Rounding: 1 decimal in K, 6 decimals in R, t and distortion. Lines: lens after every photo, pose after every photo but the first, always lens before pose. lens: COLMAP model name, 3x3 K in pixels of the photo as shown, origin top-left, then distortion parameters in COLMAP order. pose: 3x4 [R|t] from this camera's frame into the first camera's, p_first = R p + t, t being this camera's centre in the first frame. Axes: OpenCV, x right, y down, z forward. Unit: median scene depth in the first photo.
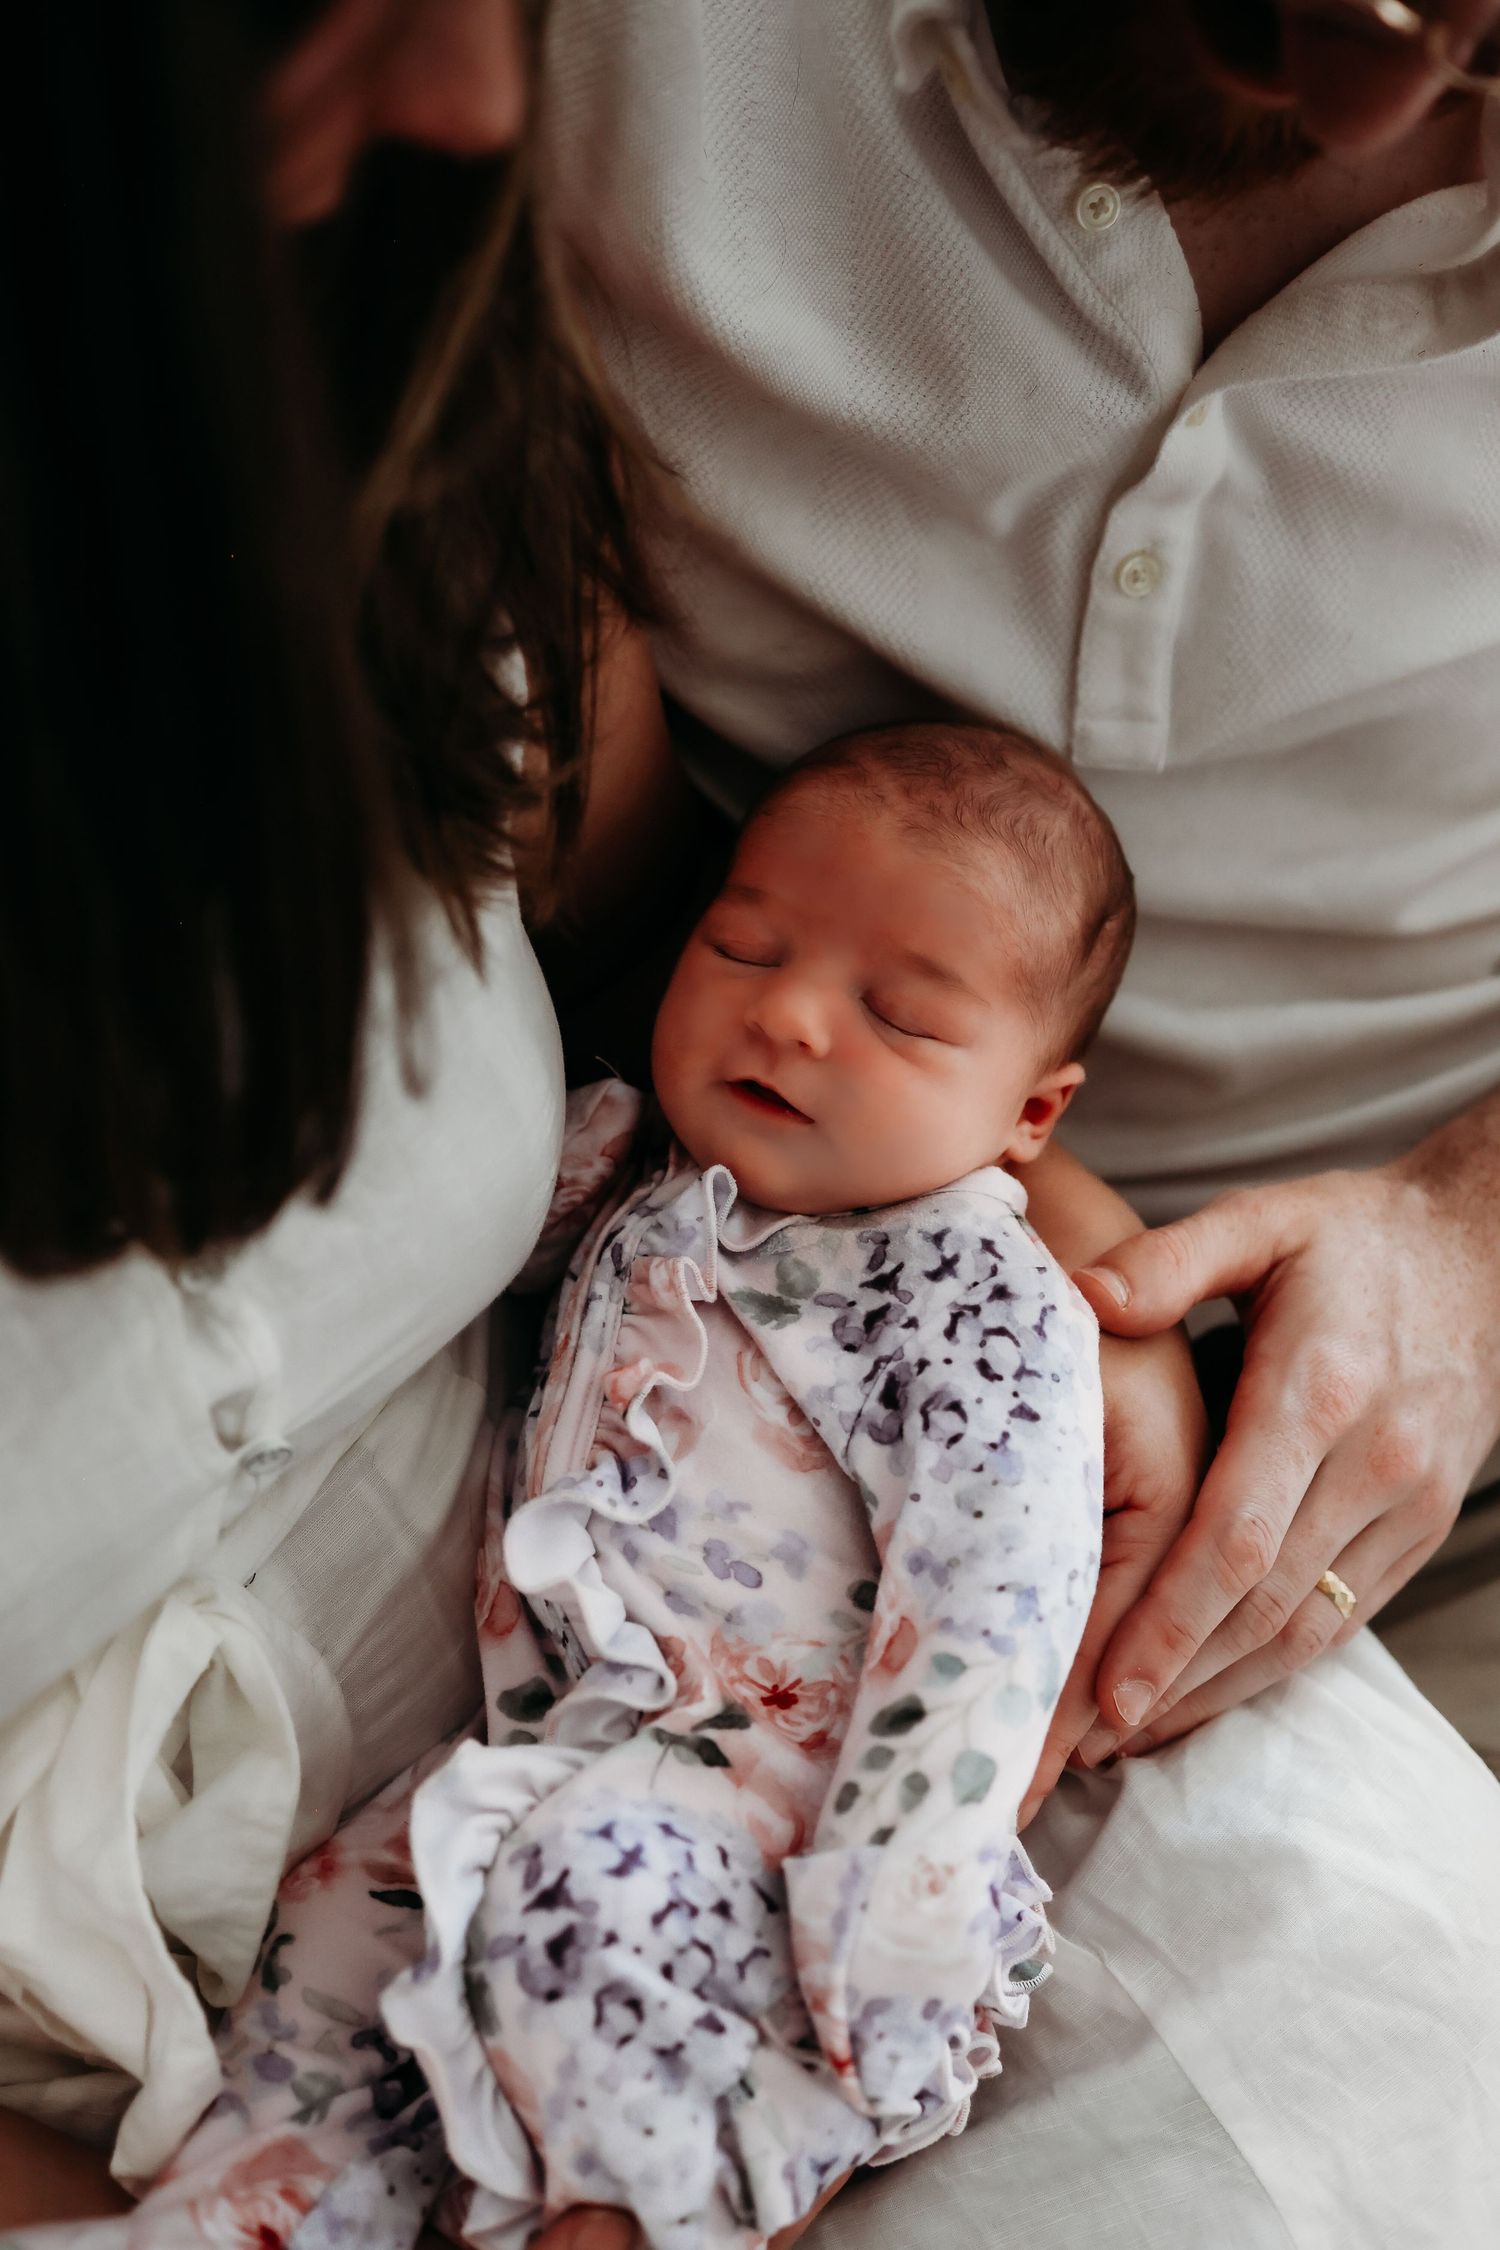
lens RADIAL K [[2211.0, 0, 750.0], [0, 2211.0, 1125.0], [0, 0, 1]] dist [-0.045909, -0.160573]
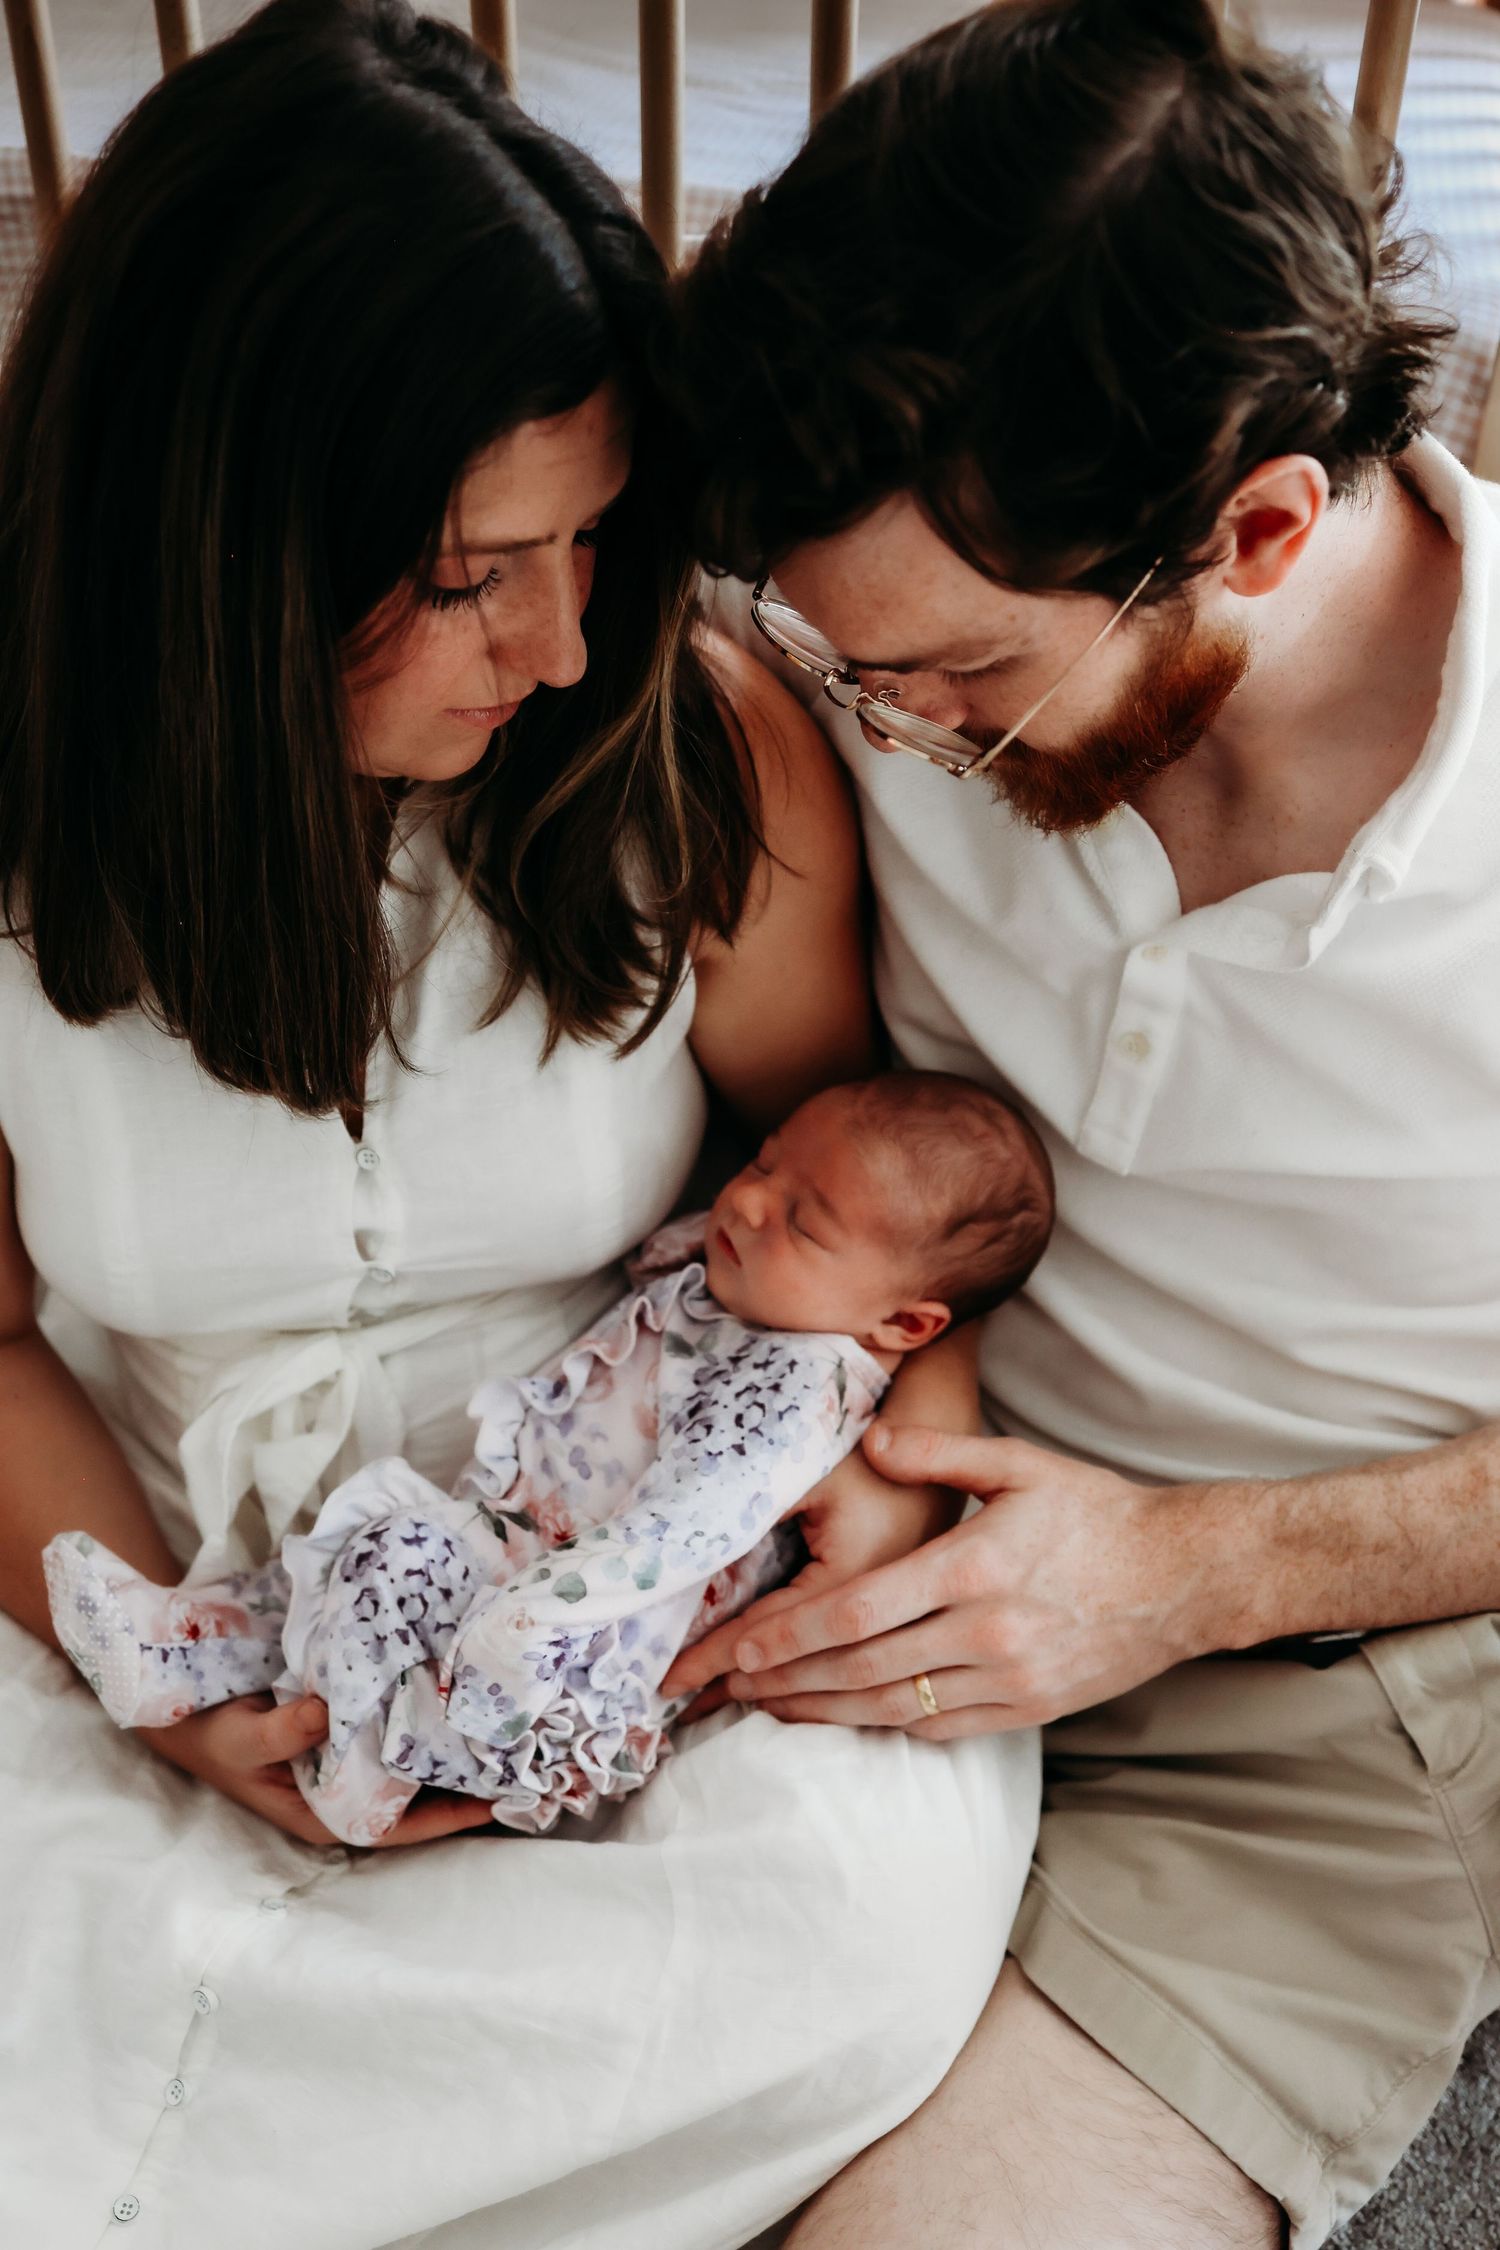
lens RADIAL K [[2278.5, 0, 750.0], [0, 2278.5, 1125.0], [0, 0, 1]] dist [-0.000903, -0.000283]
pose [[0.760594, 0.334811, -0.556236, 1.019777], [-0.415678, 0.909267, -0.021087, -0.063194], [0.498707, 0.247254, 0.830757, -0.521521]]
